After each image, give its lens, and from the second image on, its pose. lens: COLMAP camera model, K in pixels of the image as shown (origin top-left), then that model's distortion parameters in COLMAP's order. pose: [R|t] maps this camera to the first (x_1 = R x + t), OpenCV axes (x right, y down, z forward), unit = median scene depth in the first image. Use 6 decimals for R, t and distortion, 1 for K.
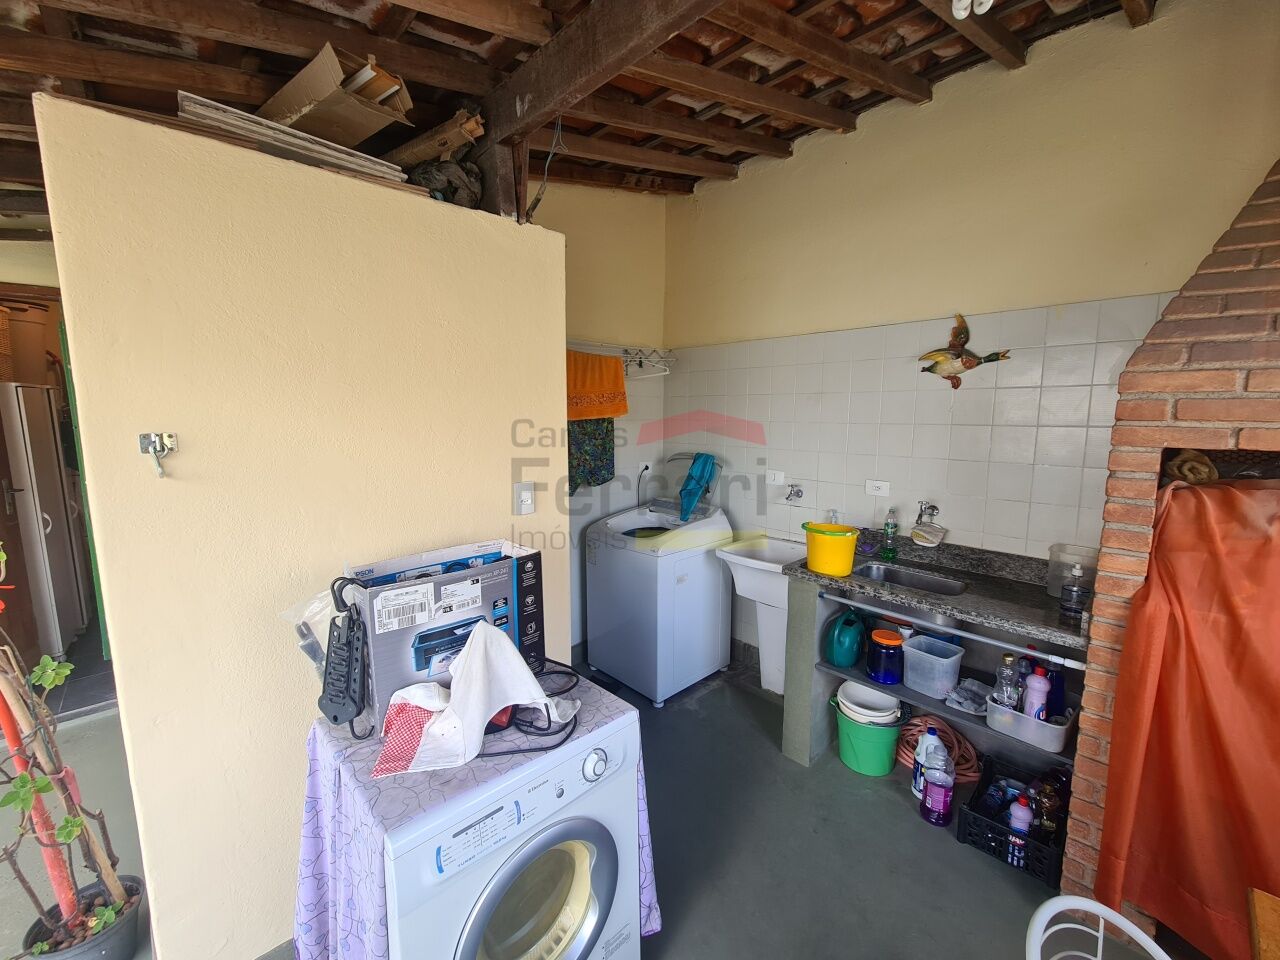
lens RADIAL K [[518.8, 0, 643.8], [0, 518.8, 478.9], [0, 0, 1]] dist [-0.000063, -0.002144]
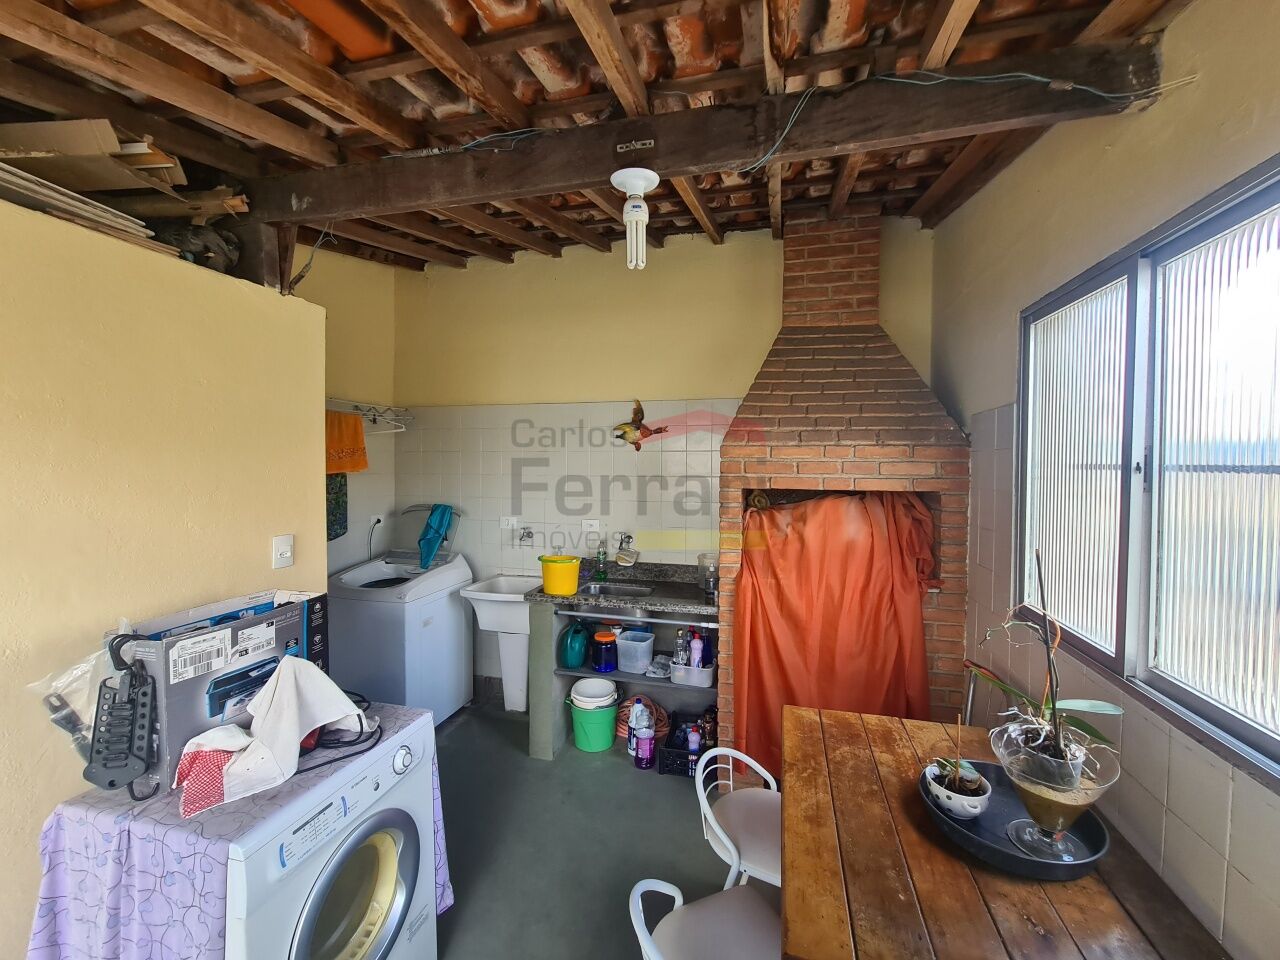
lens RADIAL K [[518.8, 0, 644.4], [0, 518.8, 478.8], [0, 0, 1]] dist [-0.000063, -0.002144]
pose [[0.851269, -0.010528, 0.524623, -0.176319], [0.063278, 0.994562, -0.082719, 0.027308], [-0.520900, 0.103614, 0.847306, -0.280226]]
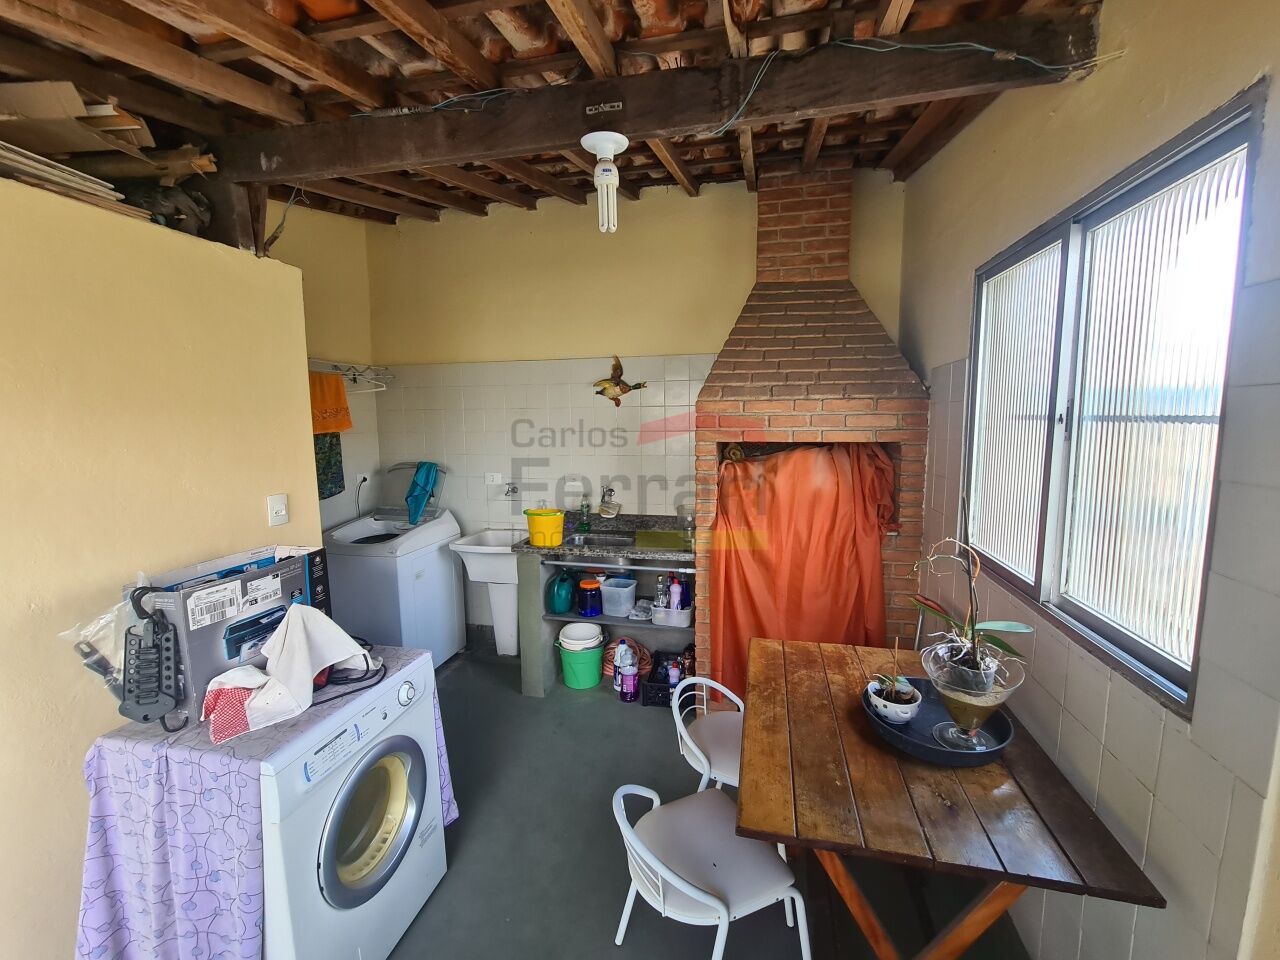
lens RADIAL K [[518.8, 0, 645.2], [0, 518.8, 478.5], [0, 0, 1]] dist [-0.000063, -0.002144]
pose [[0.834059, -0.072682, 0.546867, -0.198953], [0.081712, 0.996625, 0.007833, 0.029297], [-0.545591, 0.038153, 0.837183, -0.348600]]
